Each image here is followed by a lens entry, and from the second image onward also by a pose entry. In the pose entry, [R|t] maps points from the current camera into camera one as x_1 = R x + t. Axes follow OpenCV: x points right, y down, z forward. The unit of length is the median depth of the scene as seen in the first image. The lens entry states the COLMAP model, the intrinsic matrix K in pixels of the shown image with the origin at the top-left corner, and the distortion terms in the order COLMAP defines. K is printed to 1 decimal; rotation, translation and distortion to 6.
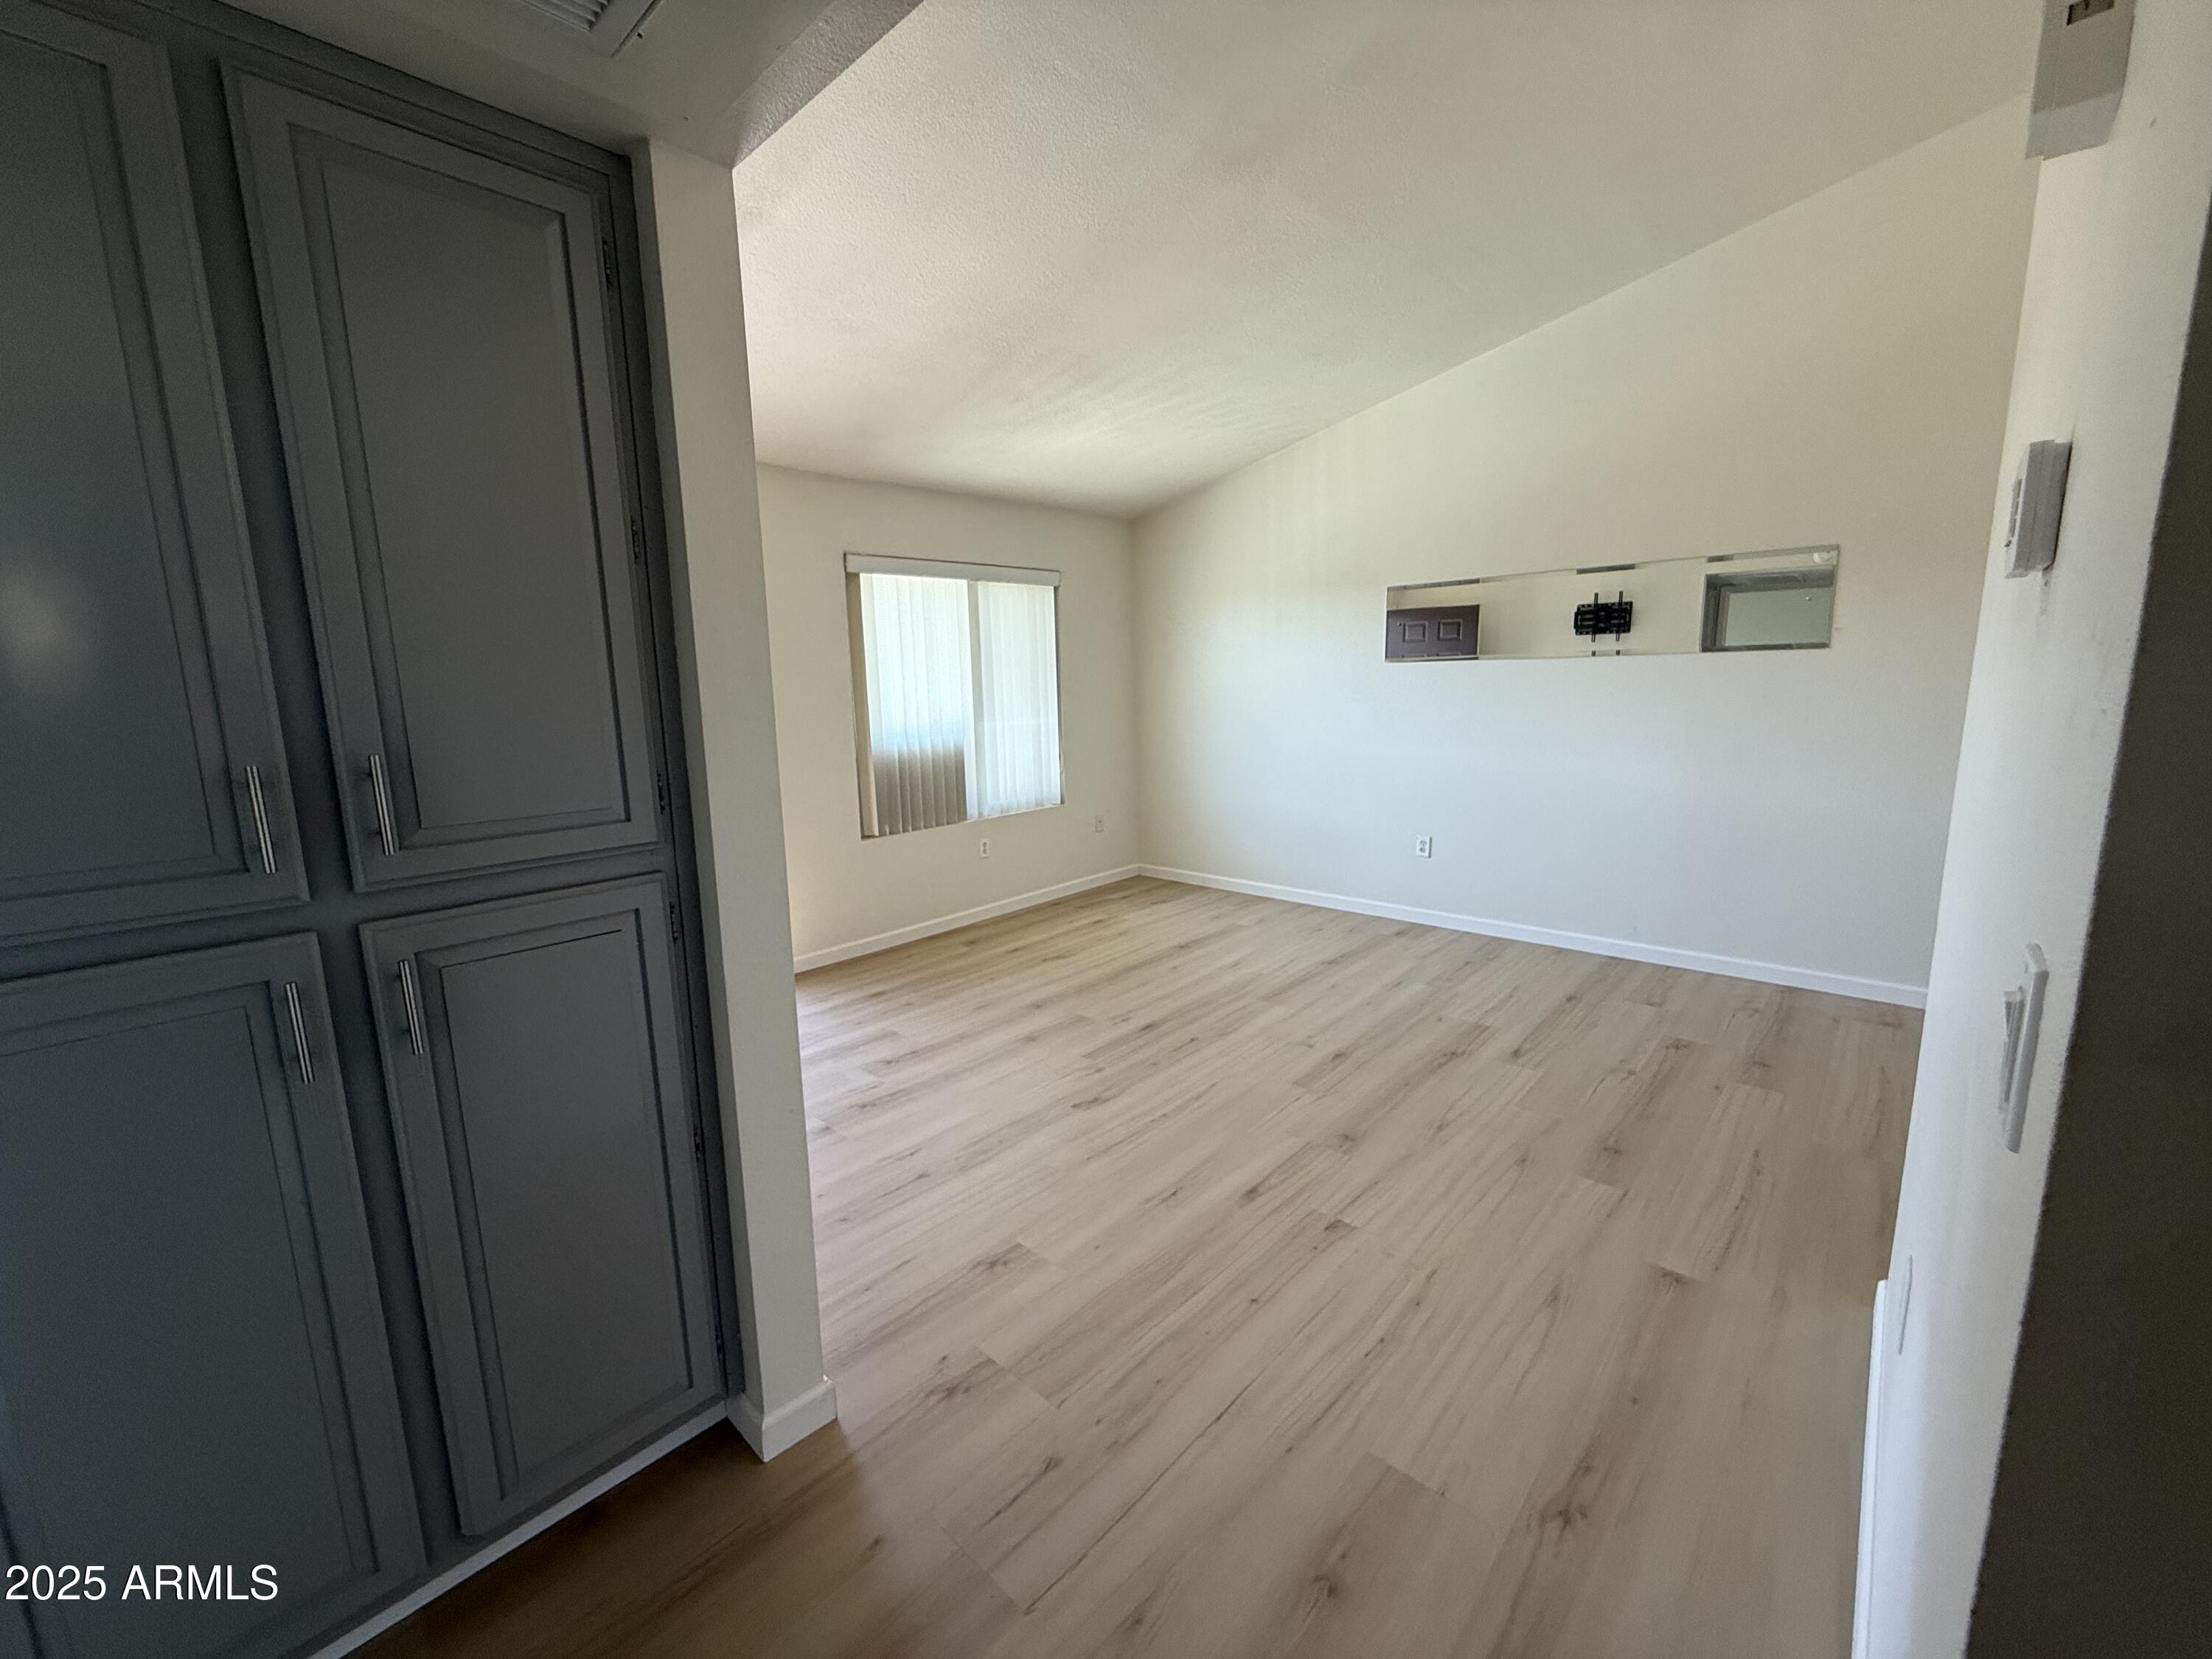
lens RADIAL K [[892.9, 0, 1102.3], [0, 892.9, 826.7], [0, 0, 1]] dist [-0.000315, -0.000245]
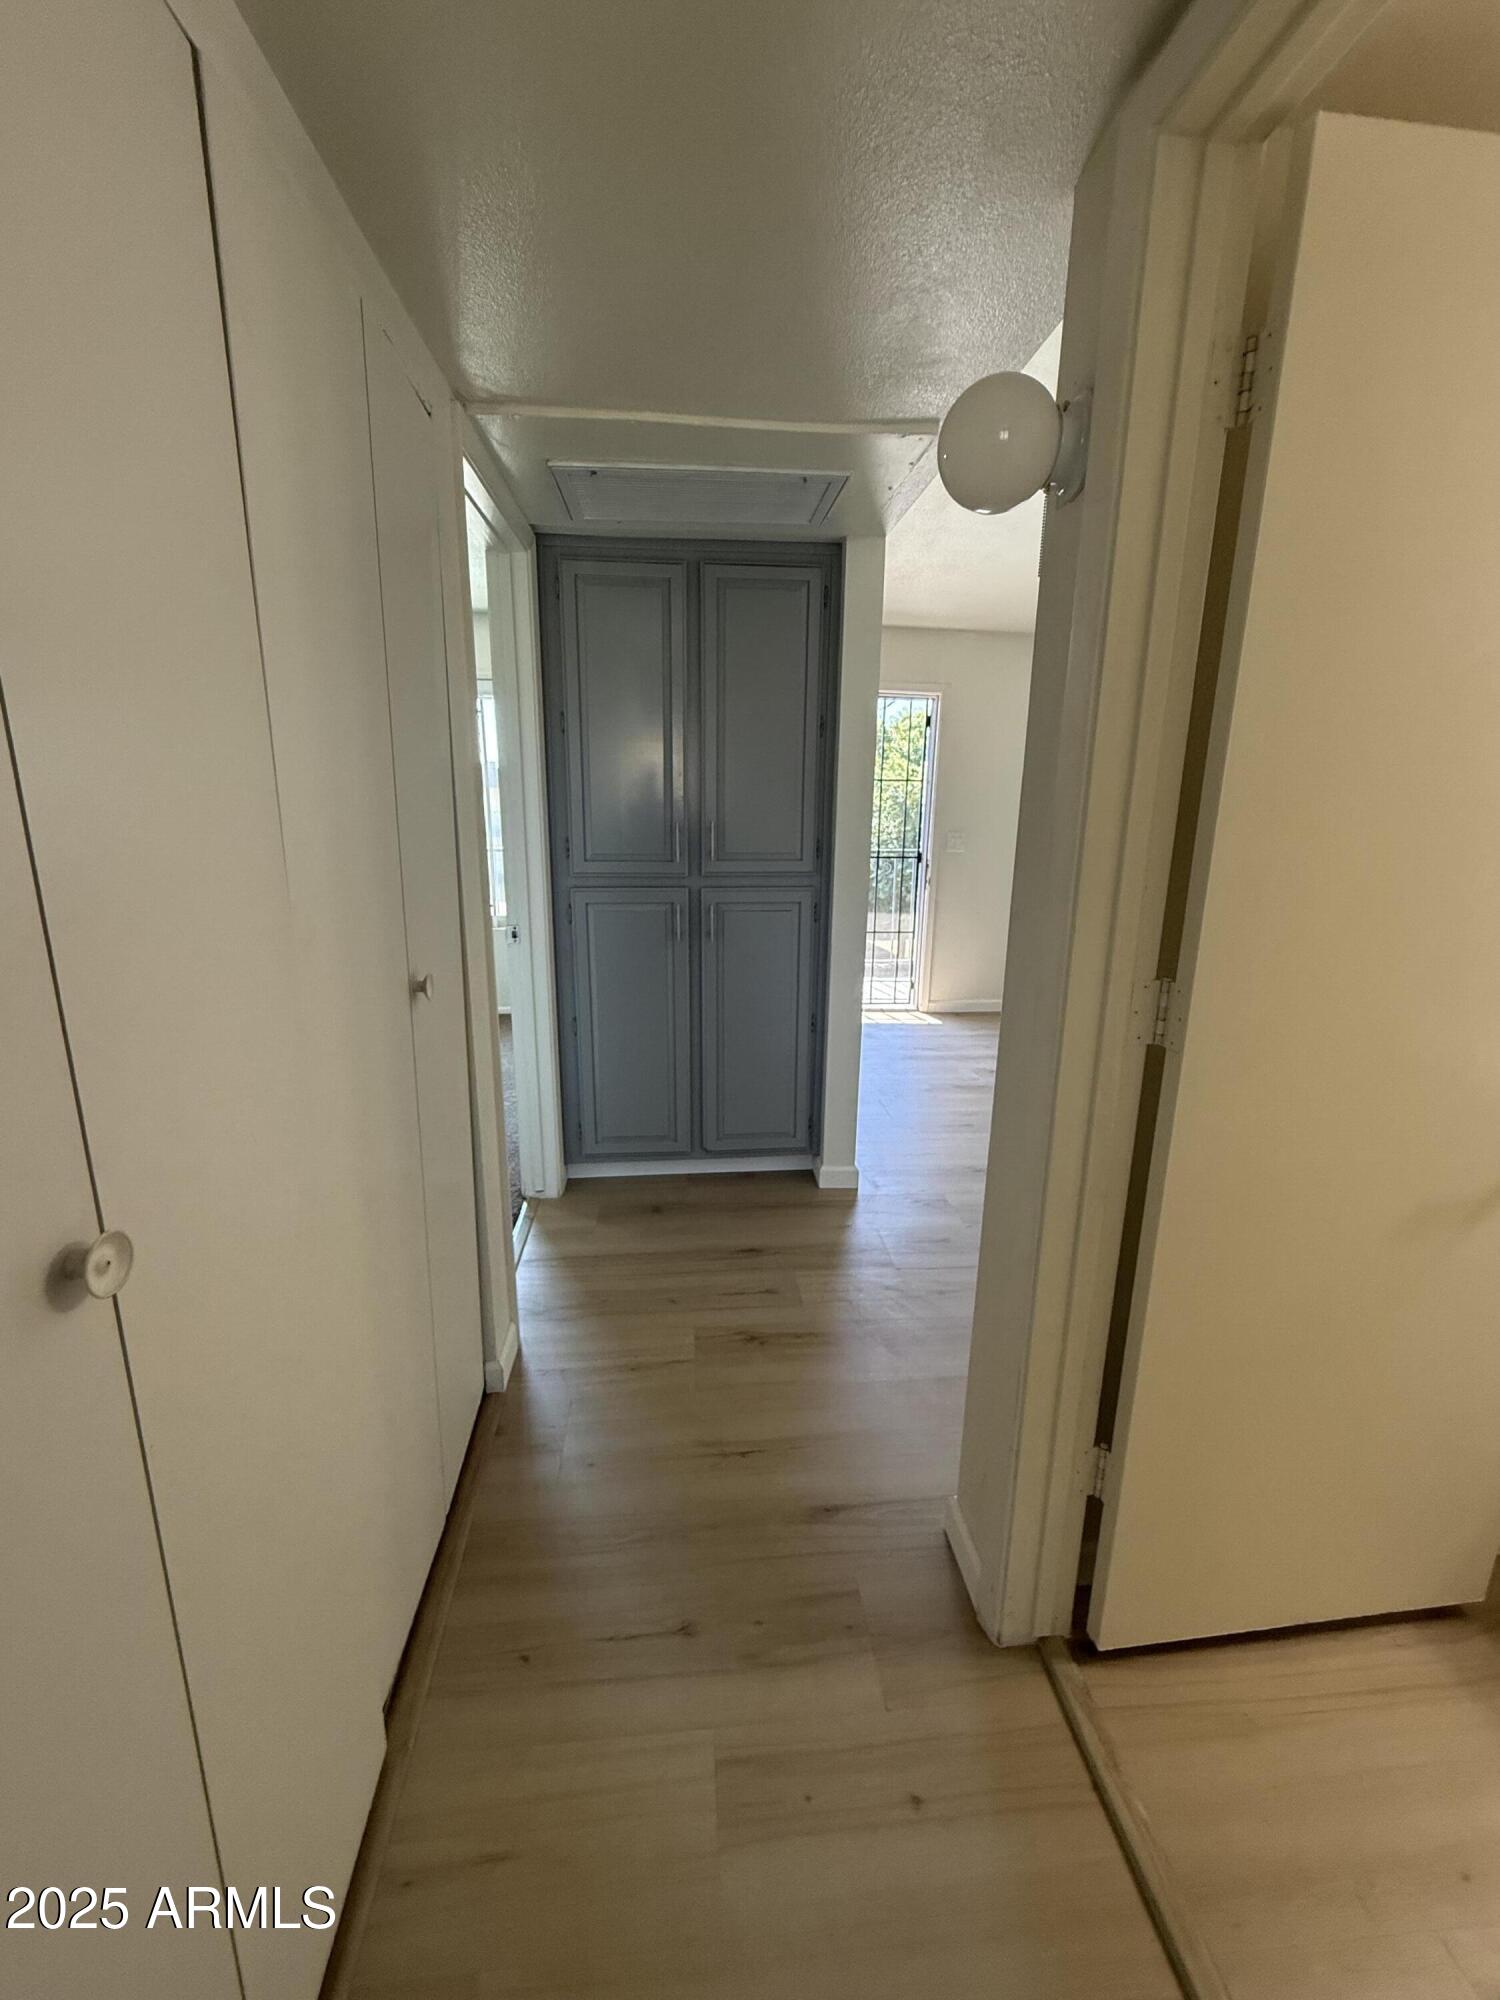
lens RADIAL K [[813.6, 0, 751.5], [0, 813.6, 1001.3], [0, 0, 1]] dist [-0.000300, 0.000189]
pose [[0.743710, 0.187064, -0.641797, 0.343567], [-0.135244, 0.982301, 0.129591, 0.043099], [0.654679, -0.009579, 0.755846, -0.277953]]
